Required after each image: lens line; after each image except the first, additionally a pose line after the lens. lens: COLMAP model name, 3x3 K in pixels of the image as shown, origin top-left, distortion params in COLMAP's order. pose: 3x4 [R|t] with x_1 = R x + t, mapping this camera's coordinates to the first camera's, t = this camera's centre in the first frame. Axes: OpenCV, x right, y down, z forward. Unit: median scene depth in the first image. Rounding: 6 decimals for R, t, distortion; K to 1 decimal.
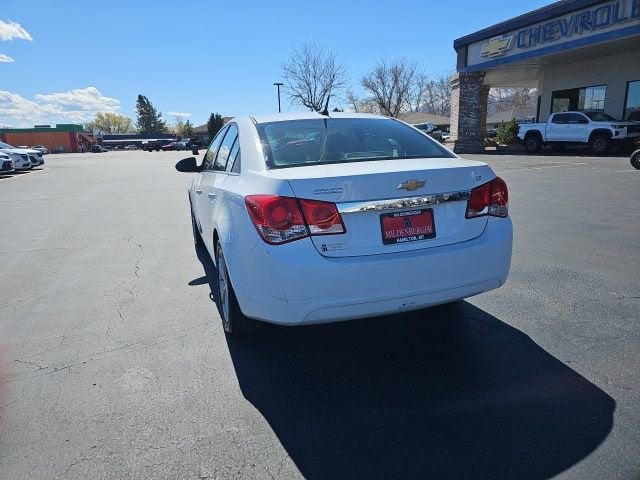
lens RADIAL K [[425.4, 0, 310.0], [0, 425.4, 237.3], [0, 0, 1]] dist [0.058780, -0.047153]
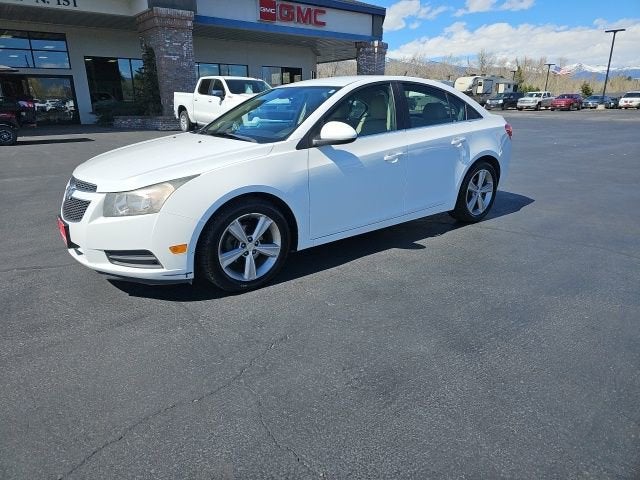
lens RADIAL K [[421.4, 0, 309.4], [0, 421.4, 237.6], [0, 0, 1]] dist [0.057824, -0.045064]
pose [[-0.327375, -0.252618, 0.910500, -0.201137], [0.231762, 0.912696, 0.336559, -0.056139], [-0.916031, 0.321200, -0.240246, 0.276184]]
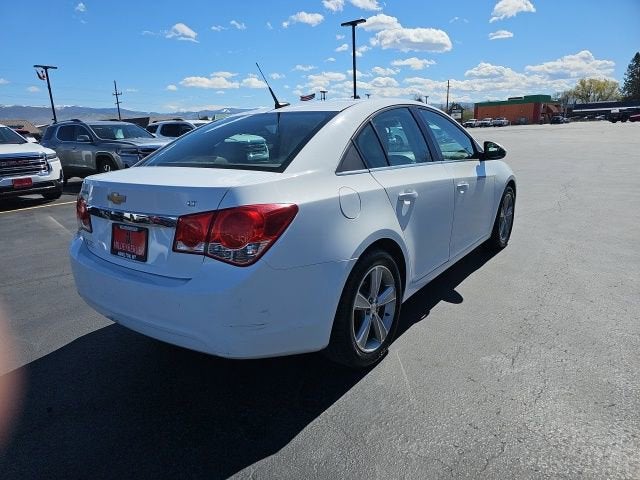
lens RADIAL K [[424.7, 0, 312.8], [0, 424.7, 243.4], [0, 0, 1]] dist [0.062878, -0.049300]
pose [[0.547210, 0.228549, -0.805187, 0.128842], [-0.164566, 0.972598, 0.164228, -0.025885], [0.820658, 0.042639, 0.569826, 0.086279]]
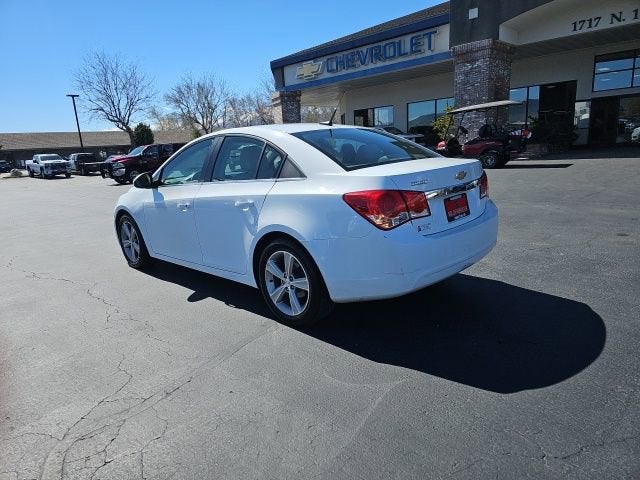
lens RADIAL K [[423.3, 0, 320.0], [0, 423.3, 244.1], [0, 0, 1]] dist [0.061832, -0.046805]
pose [[0.892901, -0.124108, 0.432811, -0.079312], [0.132083, 0.991169, 0.011727, 0.001767], [-0.430444, 0.046695, 0.901408, -0.000110]]
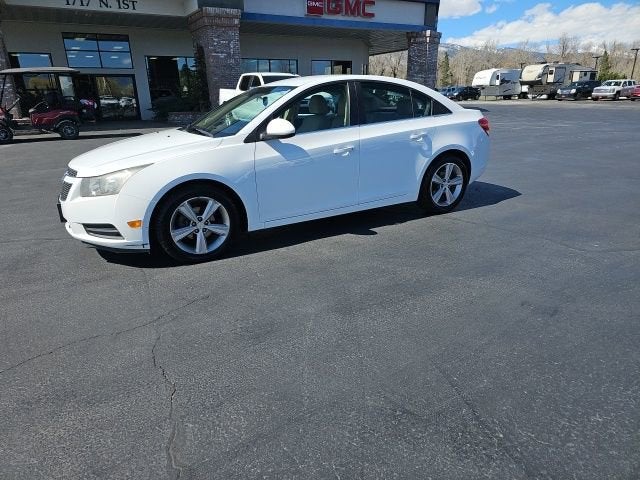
lens RADIAL K [[421.4, 0, 310.7], [0, 421.4, 249.7], [0, 0, 1]] dist [0.049882, -0.036125]
pose [[-0.188580, -0.298913, 0.935462, -0.235547], [0.248604, 0.906996, 0.339933, -0.048028], [-0.950070, 0.296664, -0.096730, 0.239094]]
